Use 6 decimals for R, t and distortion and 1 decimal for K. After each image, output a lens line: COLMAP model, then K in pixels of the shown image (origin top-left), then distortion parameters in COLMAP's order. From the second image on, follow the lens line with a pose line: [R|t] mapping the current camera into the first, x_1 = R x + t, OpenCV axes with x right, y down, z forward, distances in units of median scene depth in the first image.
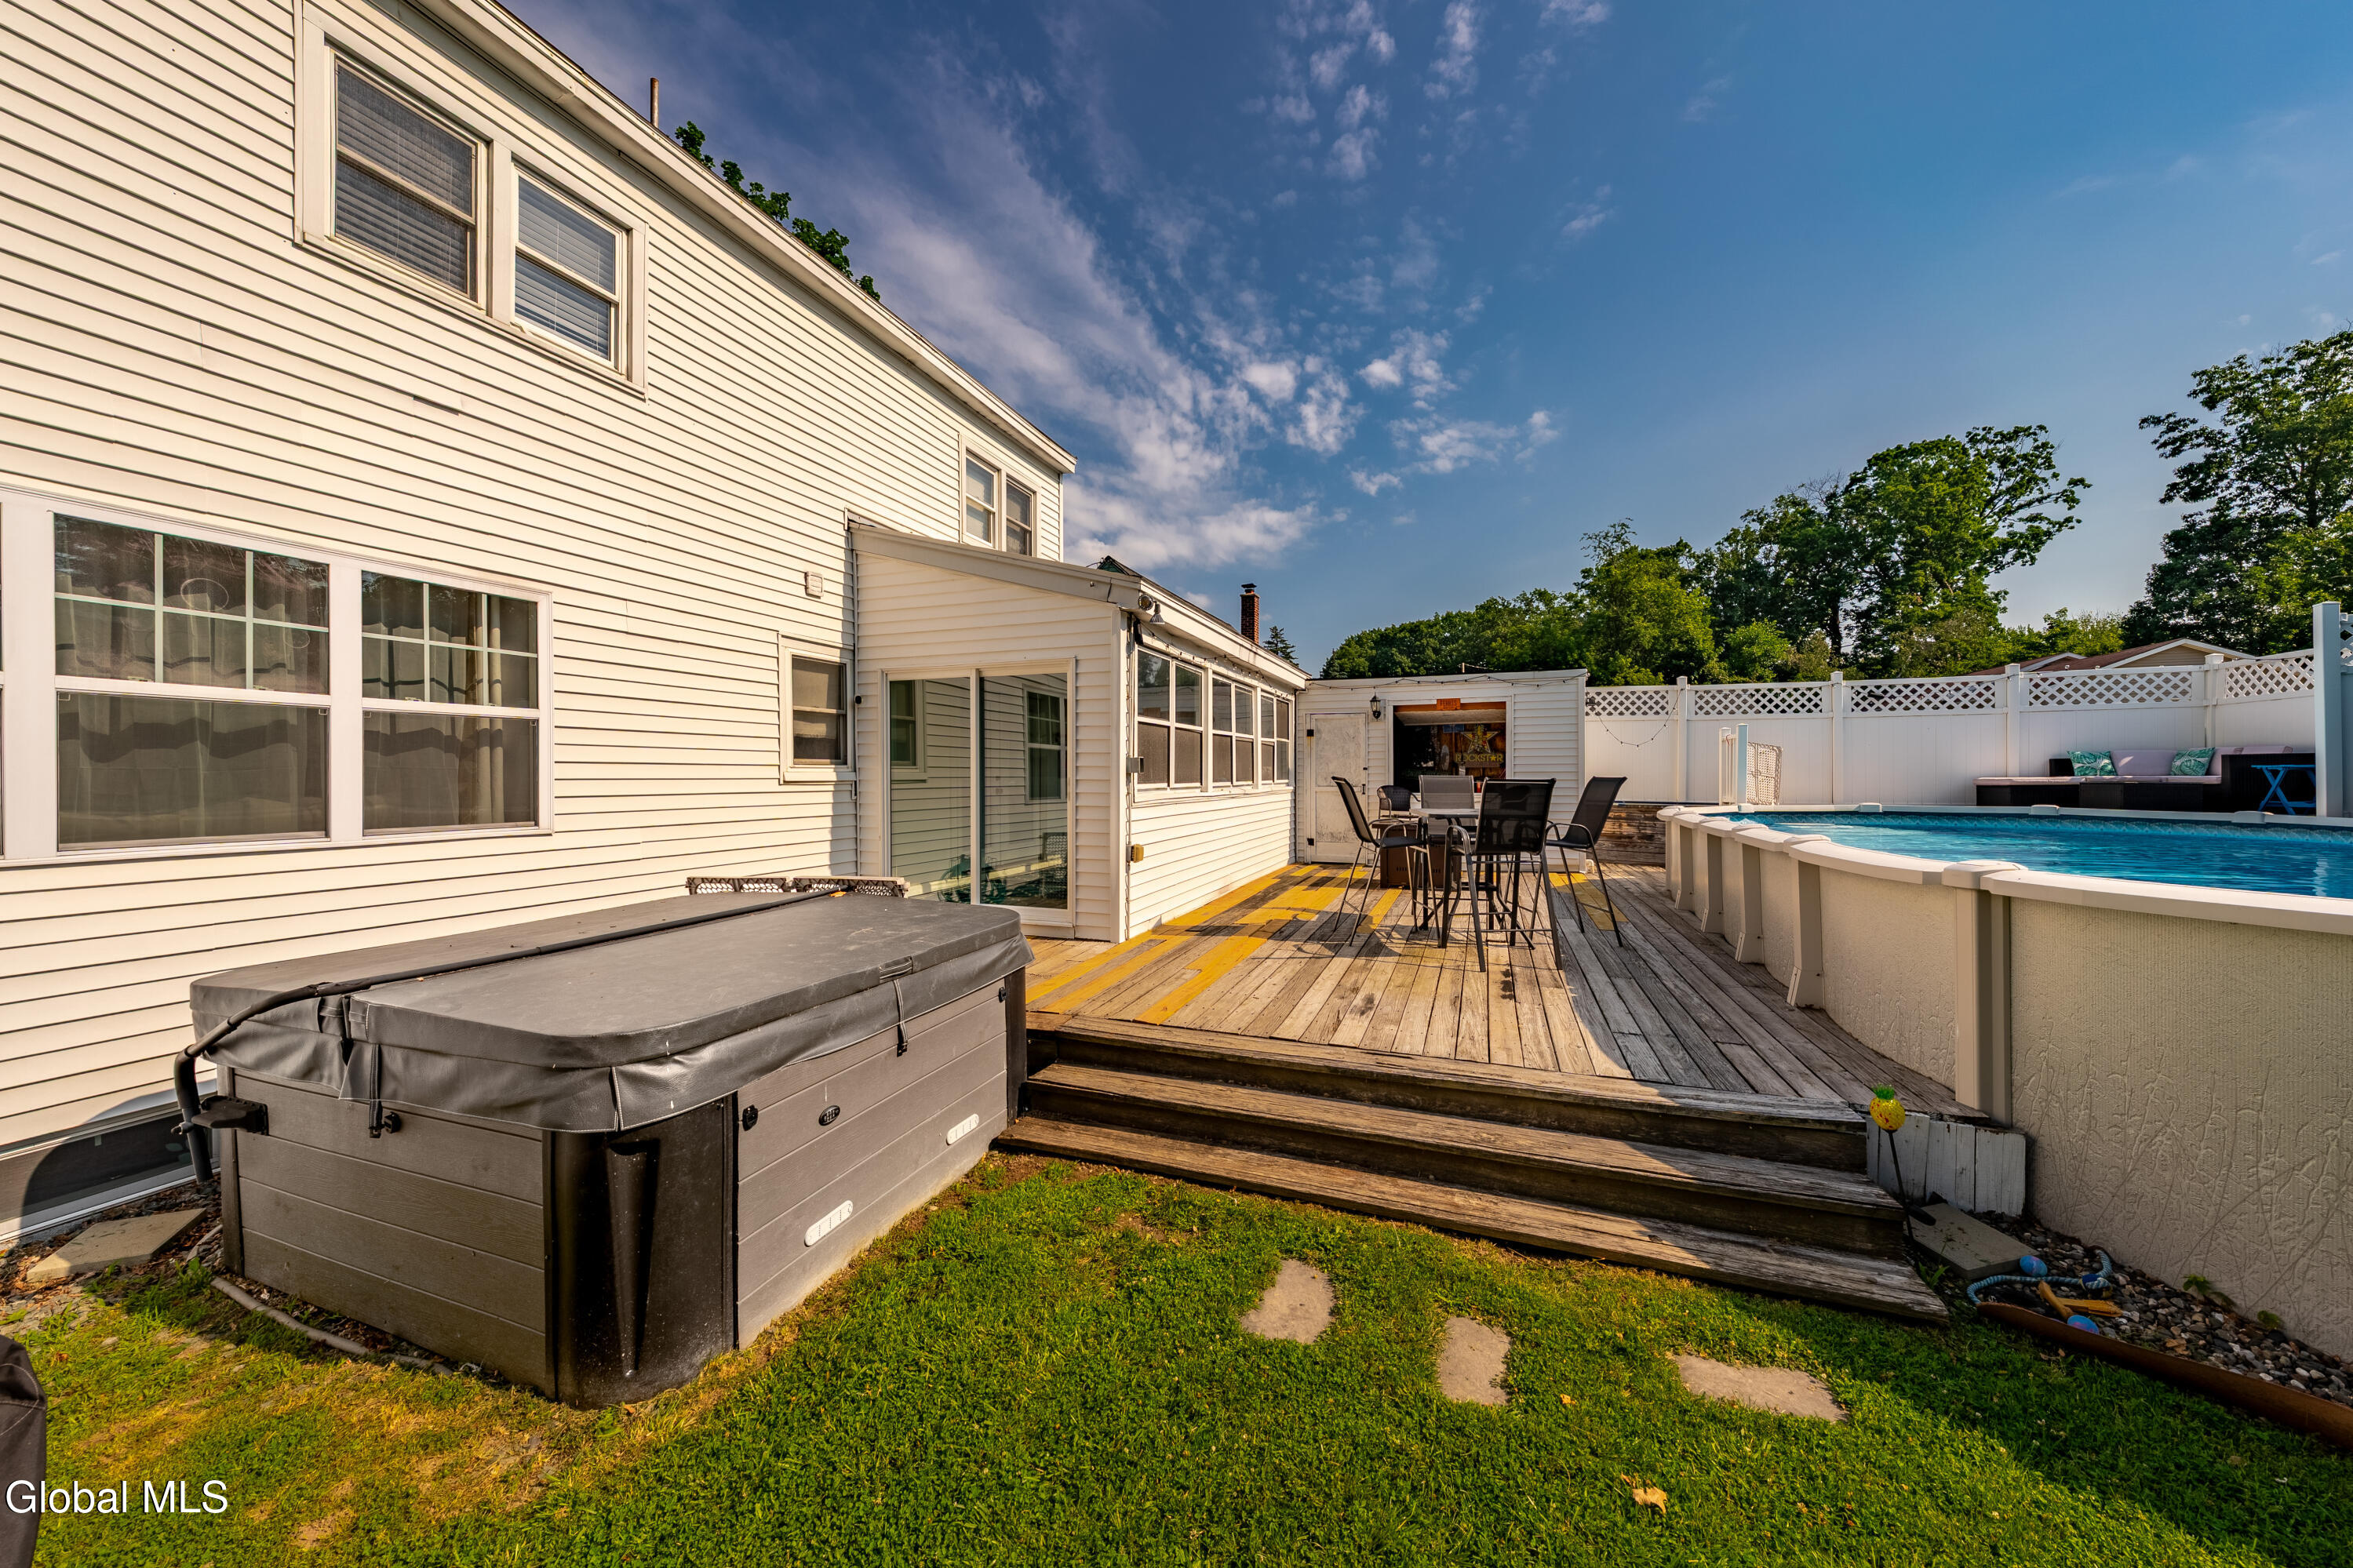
lens RADIAL K [[820.8, 0, 1182.7], [0, 820.8, 784.3], [0, 0, 1]] dist [-0.007915, 0.001118]
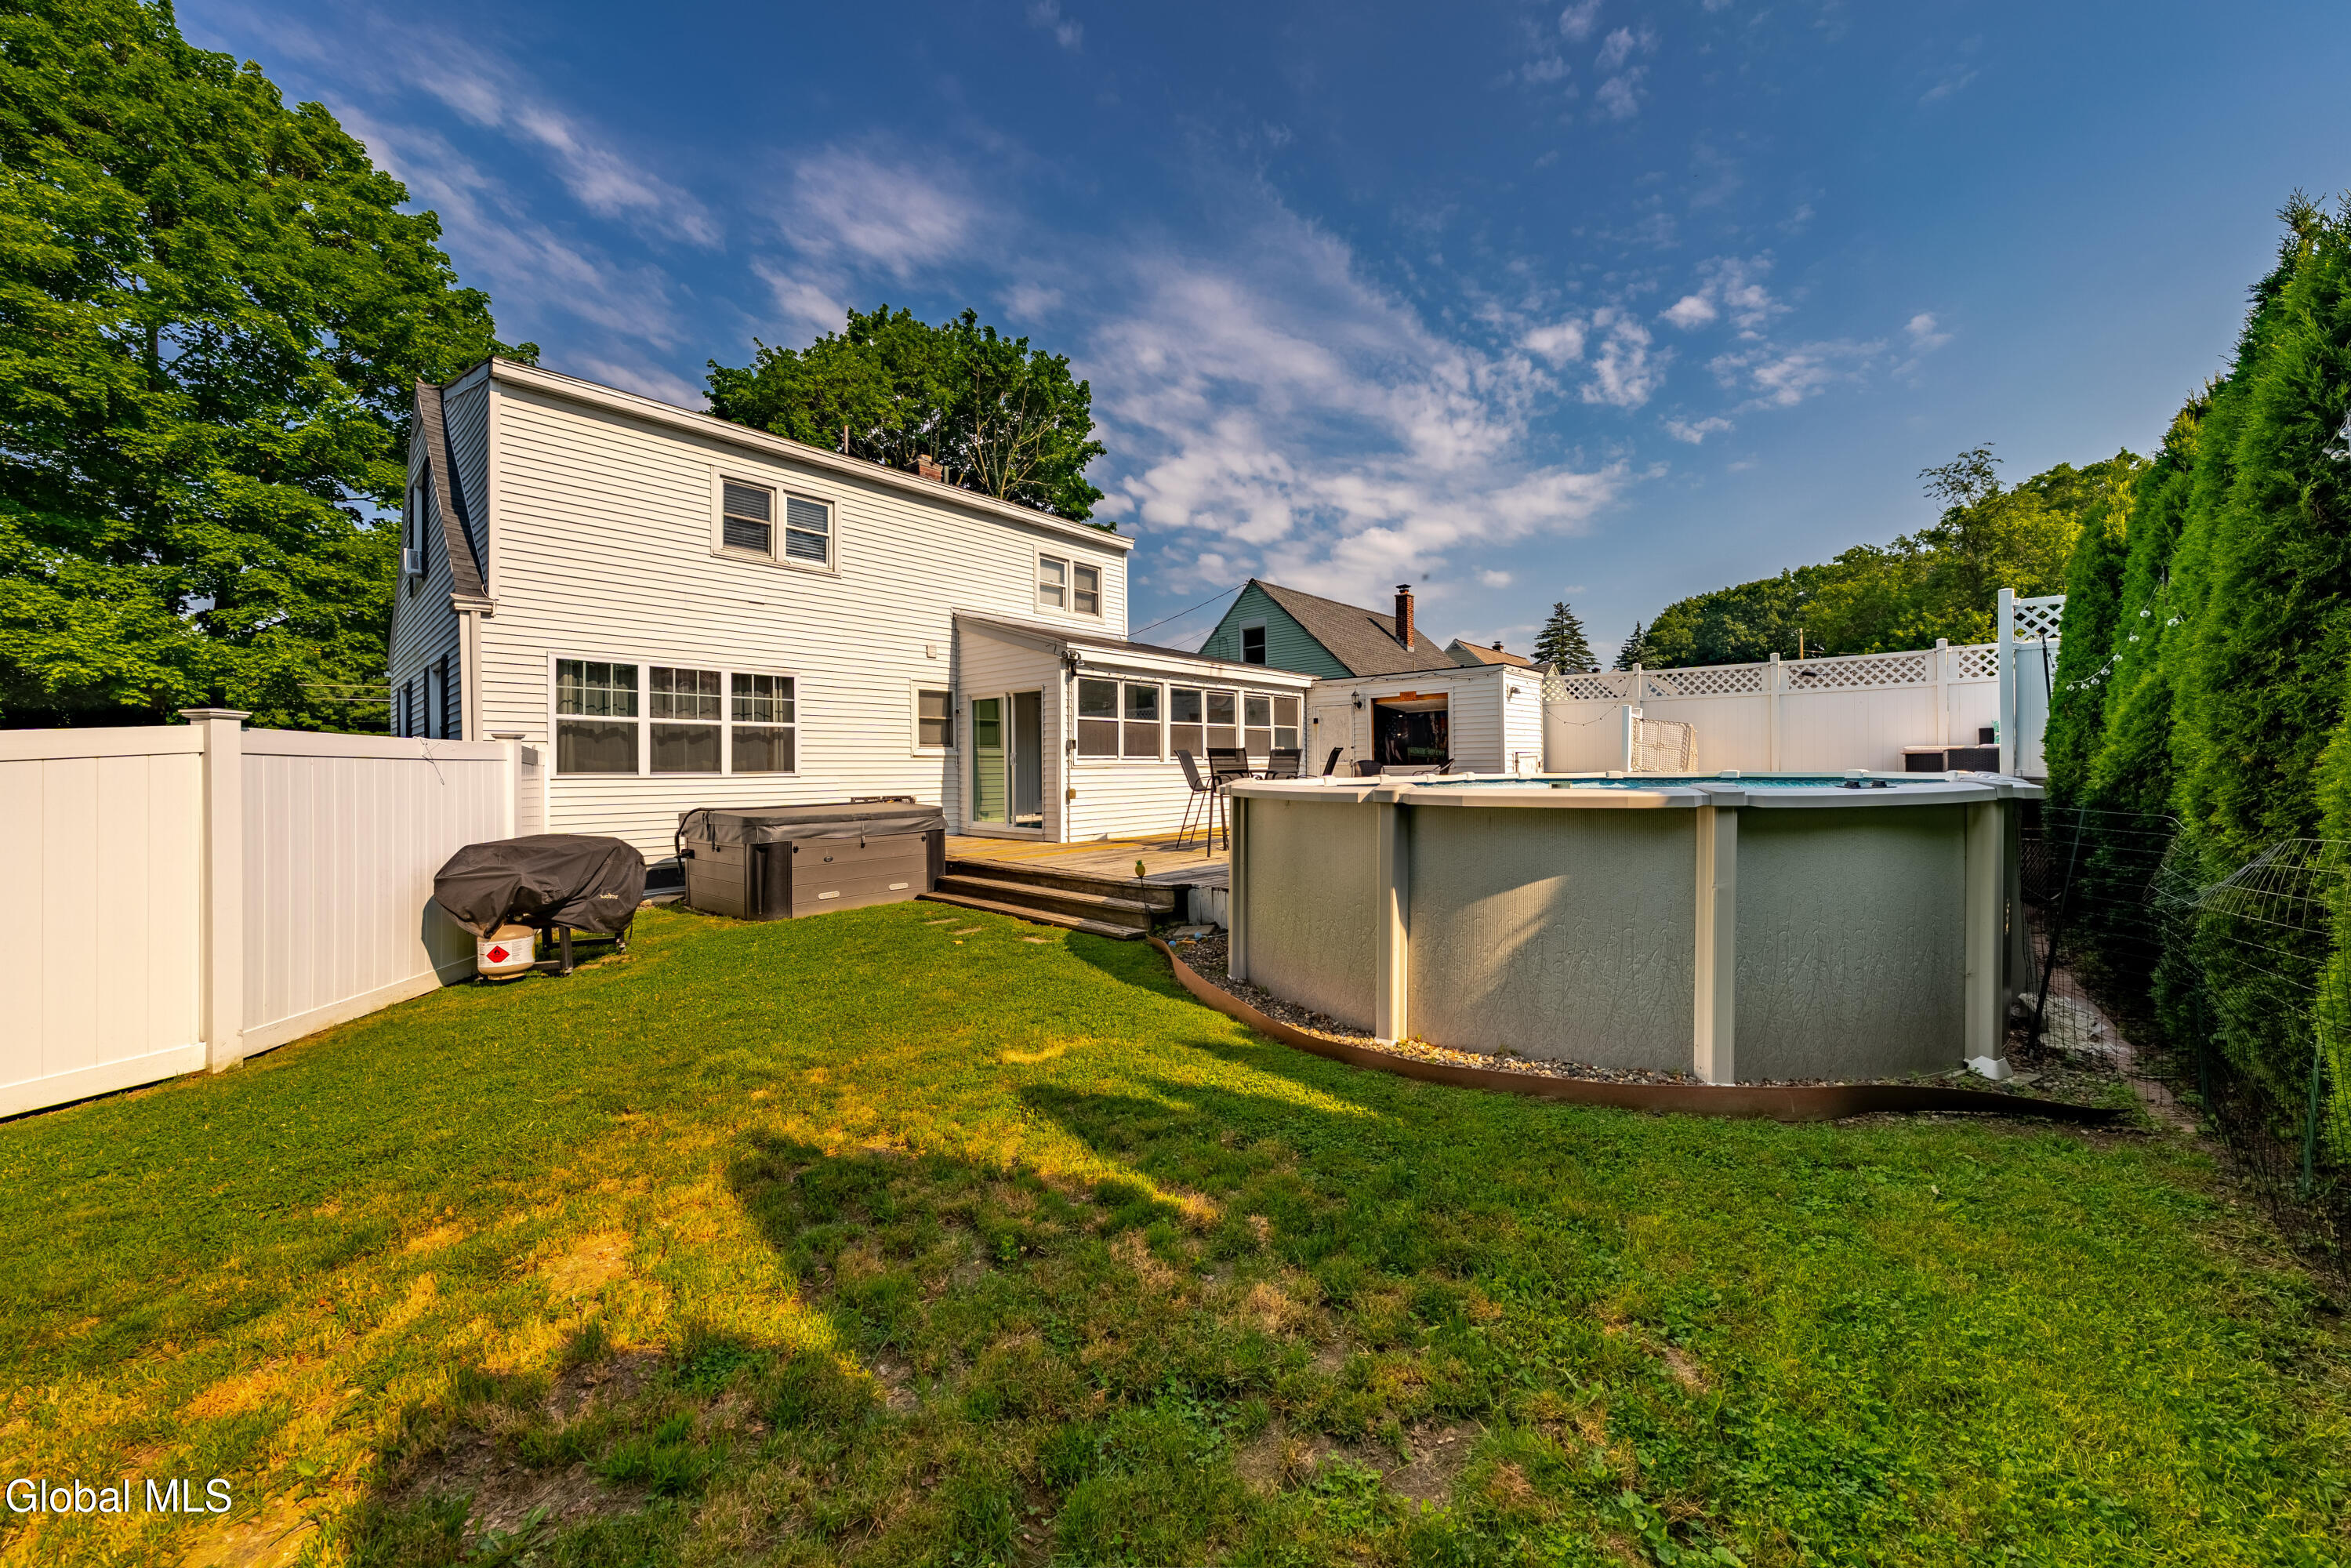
lens RADIAL K [[820.3, 0, 1180.9], [0, 820.3, 776.4], [0, 0, 1]] dist [-0.007915, 0.001118]
pose [[0.930421, -0.000558, -0.366493, 0.088554], [0.002089, 0.999991, 0.003782, 0.004379], [0.366488, -0.004285, 0.930413, -0.062683]]
